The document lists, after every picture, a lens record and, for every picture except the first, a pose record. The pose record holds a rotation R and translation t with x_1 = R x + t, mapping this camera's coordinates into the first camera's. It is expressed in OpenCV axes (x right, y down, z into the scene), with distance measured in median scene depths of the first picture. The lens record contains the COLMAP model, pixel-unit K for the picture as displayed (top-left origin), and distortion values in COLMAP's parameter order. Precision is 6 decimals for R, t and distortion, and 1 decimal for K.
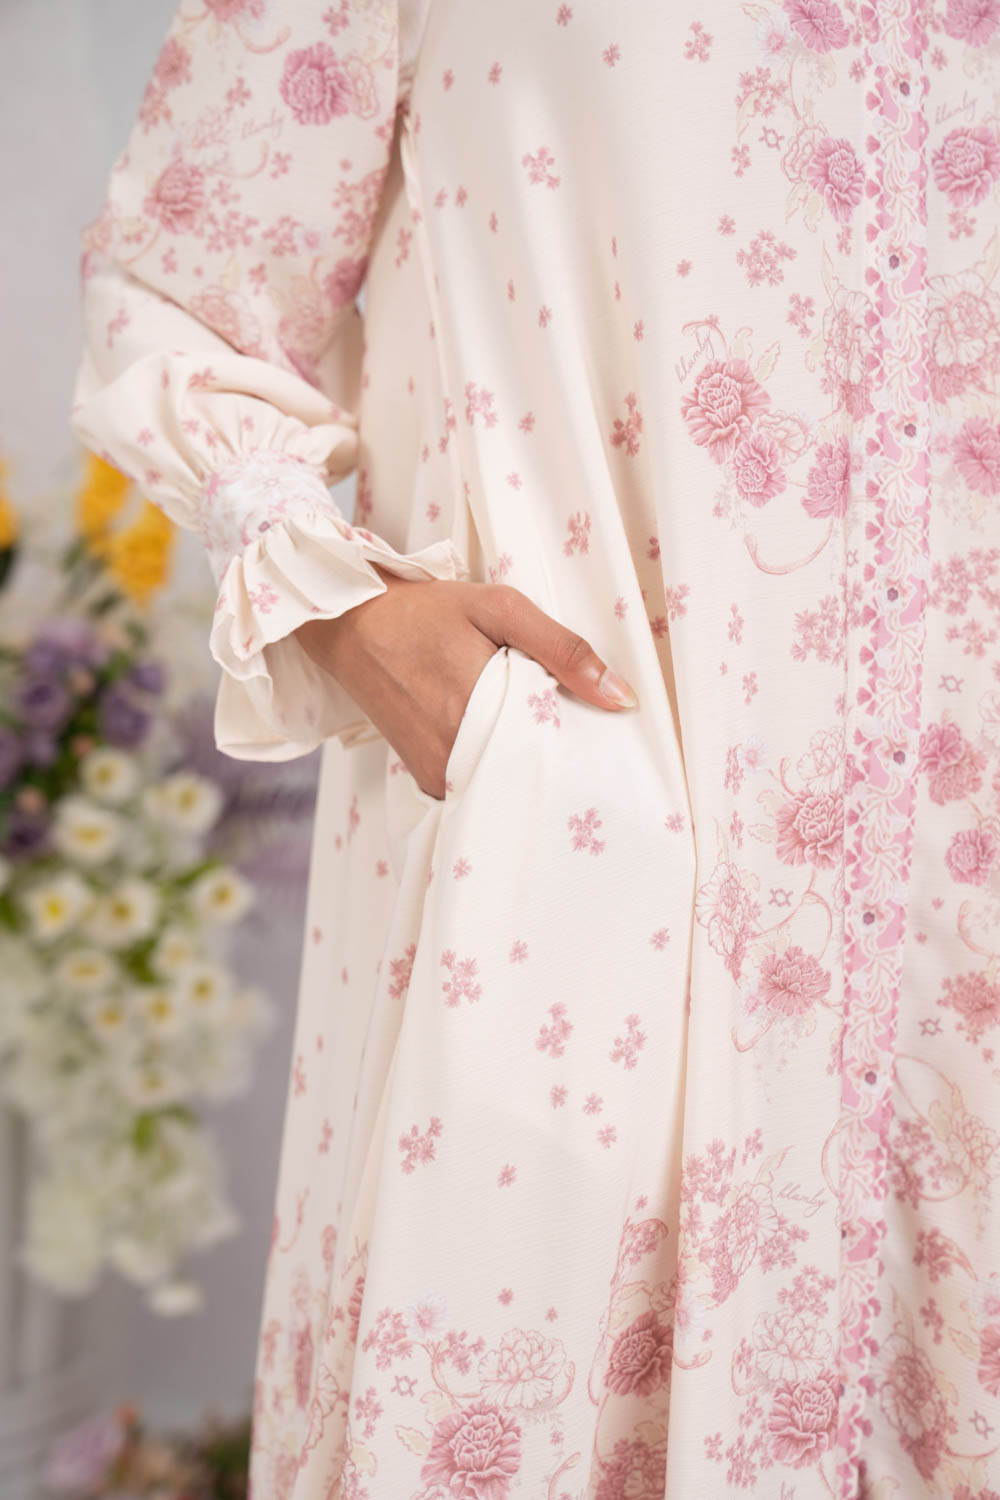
lens RADIAL K [[2263.4, 0, 501.6], [0, 2263.4, 708.4], [0, 0, 1]] dist [0.187757, 0.086726]
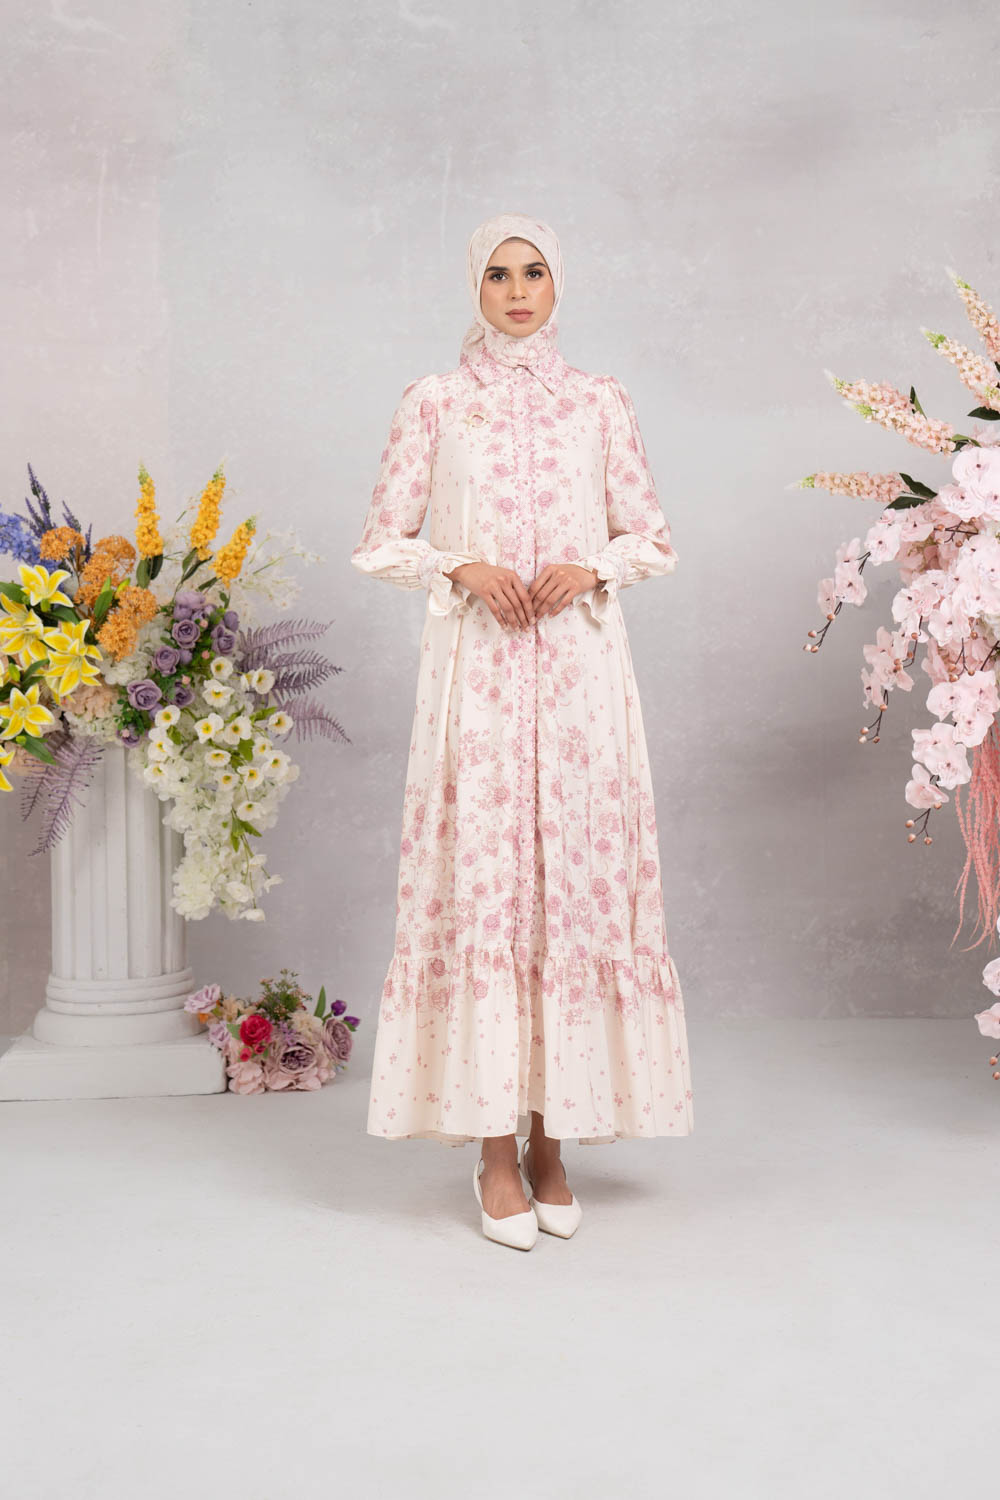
lens RADIAL K [[2229.1, 0, 516.3], [0, 2229.1, 637.6], [0, 0, 1]] dist [0.145589, -0.008662]
pose [[0.996928, -0.010060, 0.077676, -0.062689], [0.009421, 0.999919, 0.008588, -0.014196], [-0.077756, -0.007830, 0.996942, -1.130193]]
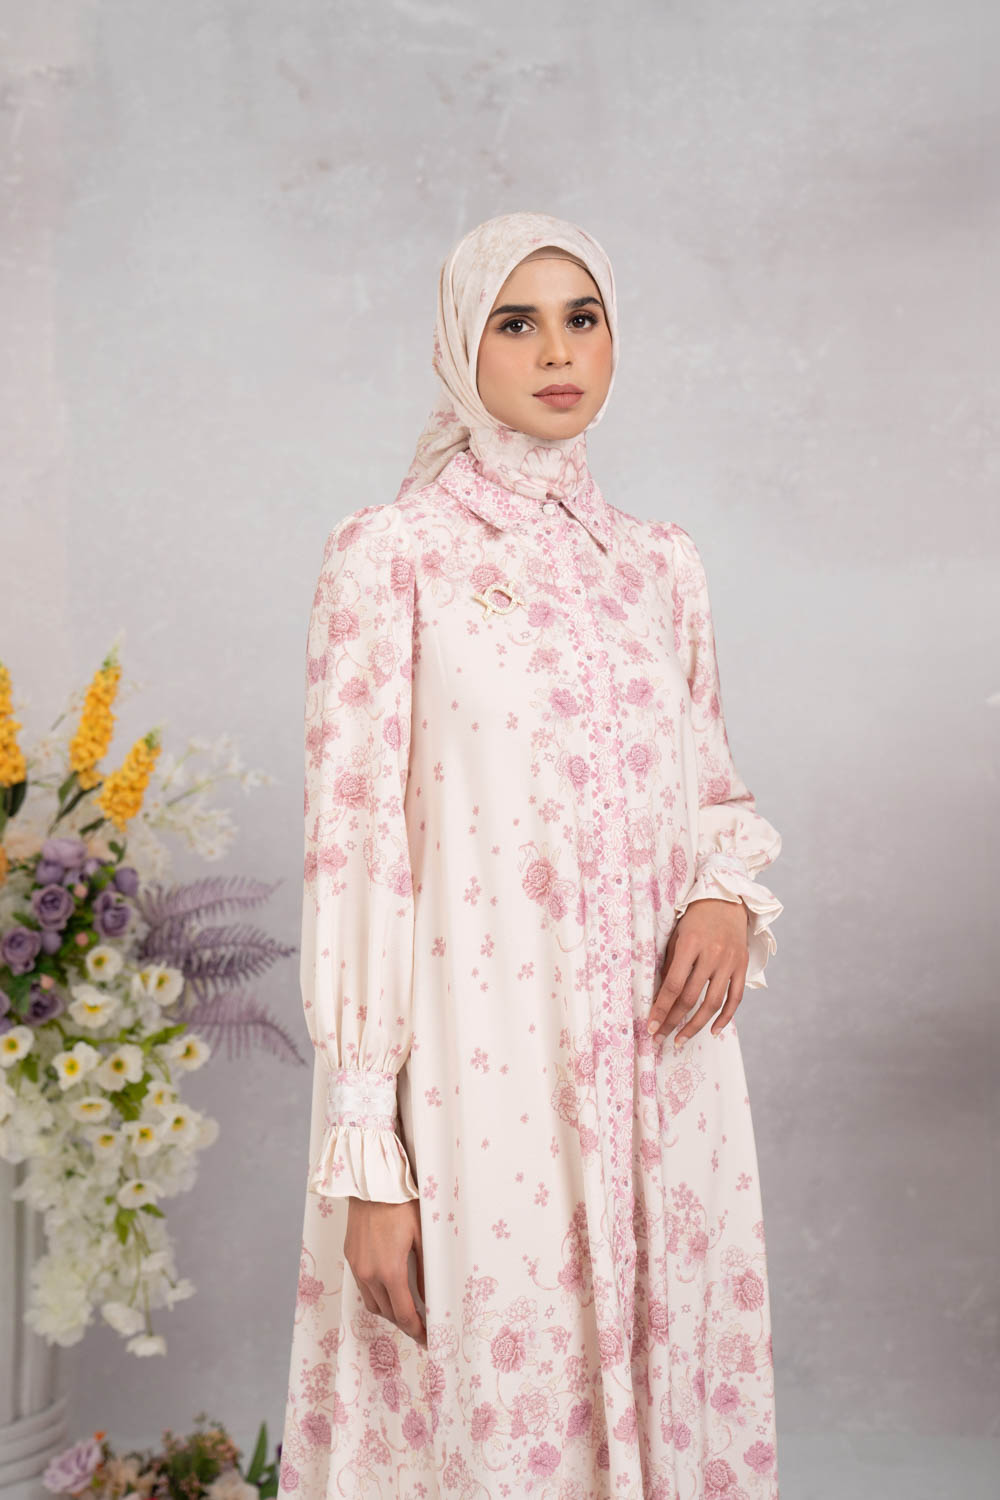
lens RADIAL K [[2263.4, 0, 501.6], [0, 2263.4, 708.4], [0, 0, 1]] dist [0.187757, 0.086726]
pose [[0.998131, -0.002528, 0.061060, -0.016972], [0.003537, 0.999859, -0.016418, -0.103975], [-0.061010, 0.016603, 0.997999, -0.405028]]
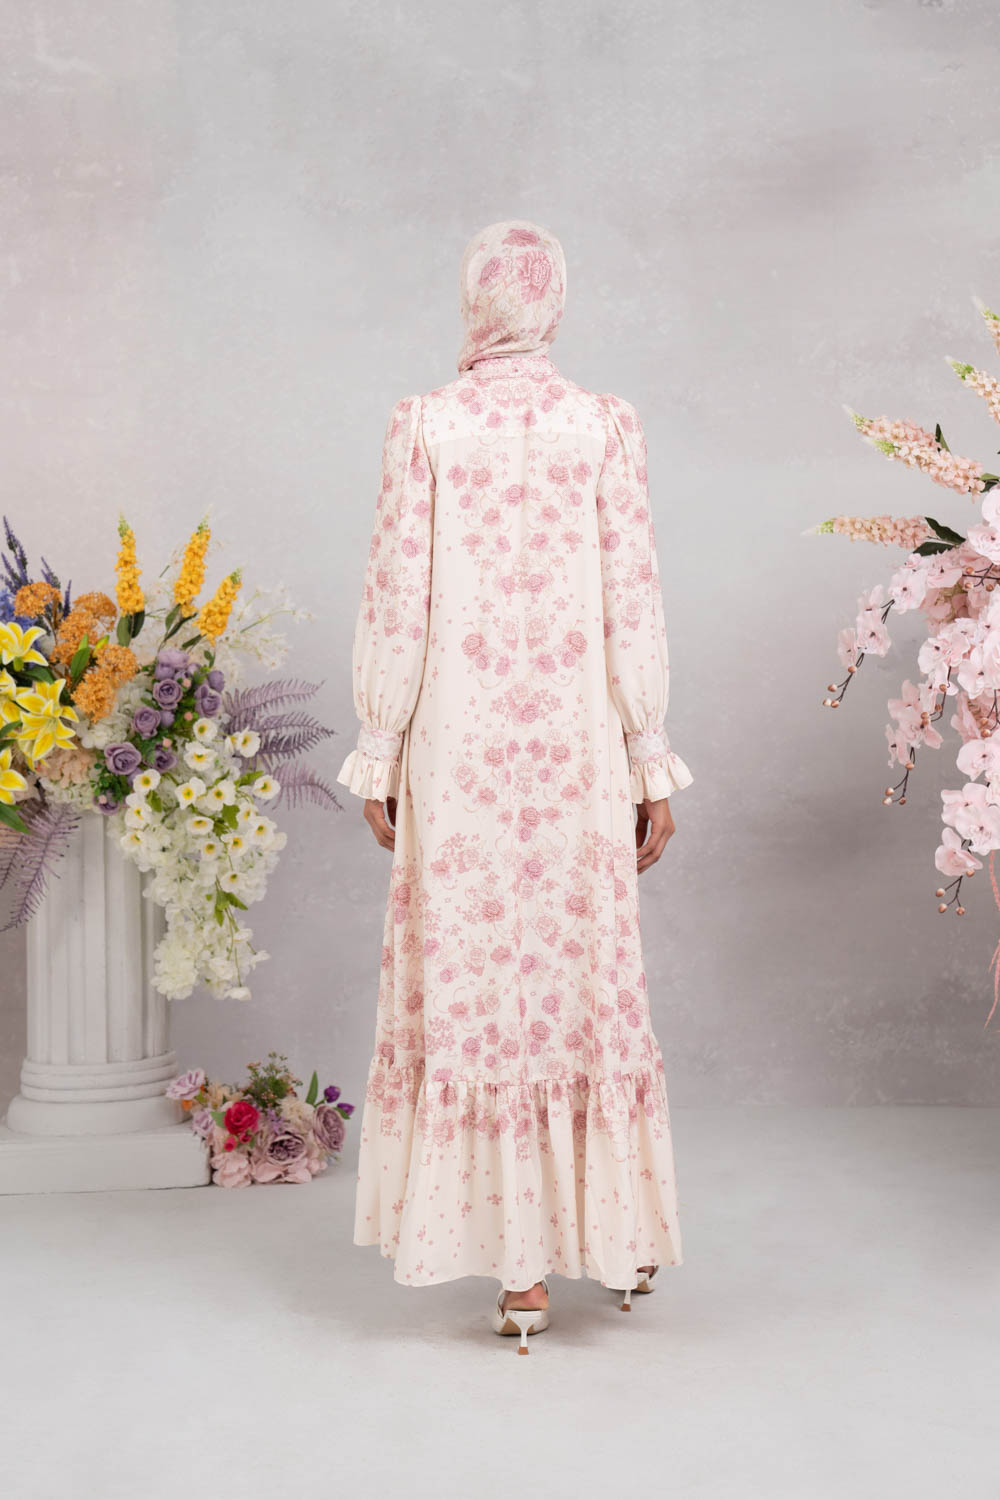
lens RADIAL K [[2257.5, 0, 498.8], [0, 2257.5, 647.5], [0, 0, 1]] dist [0.156337, 0.035428]
pose [[0.998044, -0.011719, 0.061411, -0.037864], [0.013226, 0.999620, -0.024187, 0.009442], [-0.061105, 0.024952, 0.997819, -1.030795]]
